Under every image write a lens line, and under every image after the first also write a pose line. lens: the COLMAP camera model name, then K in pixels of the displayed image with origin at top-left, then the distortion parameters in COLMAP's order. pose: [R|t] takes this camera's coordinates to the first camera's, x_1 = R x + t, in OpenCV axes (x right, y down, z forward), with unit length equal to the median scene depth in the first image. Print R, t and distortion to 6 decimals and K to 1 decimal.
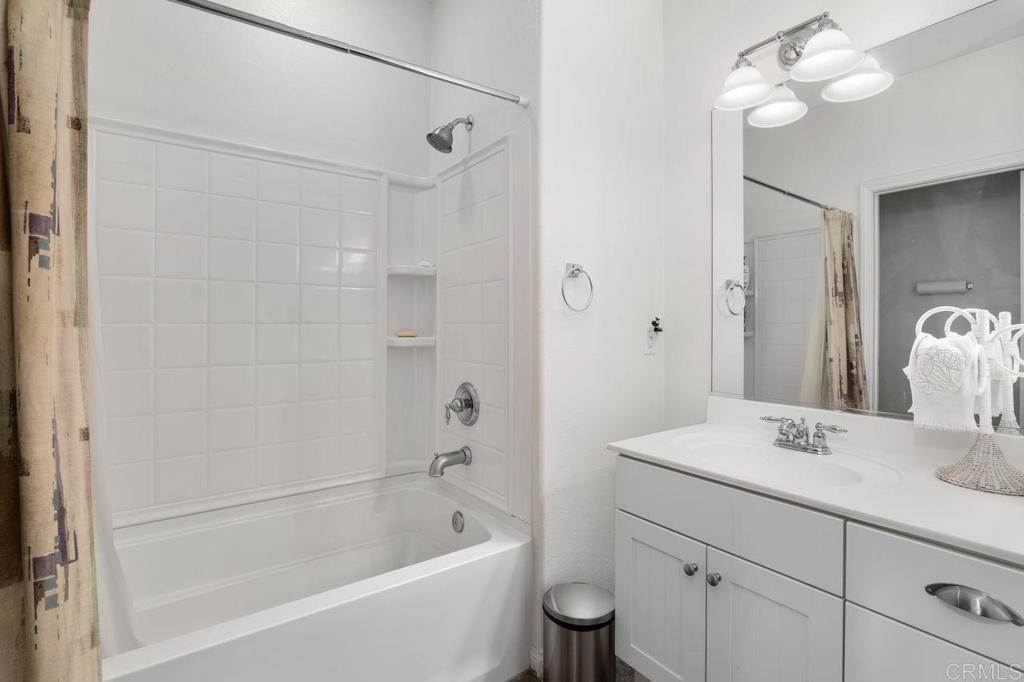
lens RADIAL K [[477.1, 0, 507.2], [0, 477.1, 335.7], [0, 0, 1]] dist [-0.015420, 0.000021]
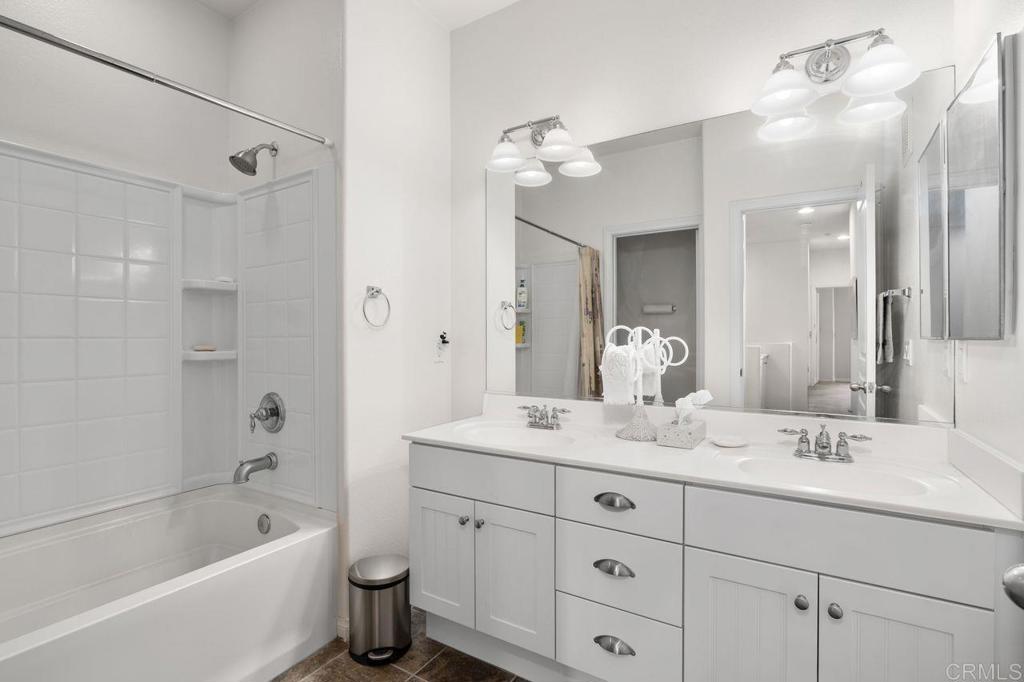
lens RADIAL K [[477.1, 0, 507.2], [0, 477.1, 335.7], [0, 0, 1]] dist [-0.015420, 0.000021]
pose [[0.920514, -0.001734, 0.390706, -0.015855], [0.012221, 0.999629, -0.024355, 0.003318], [-0.390519, 0.027194, 0.920193, -0.193862]]
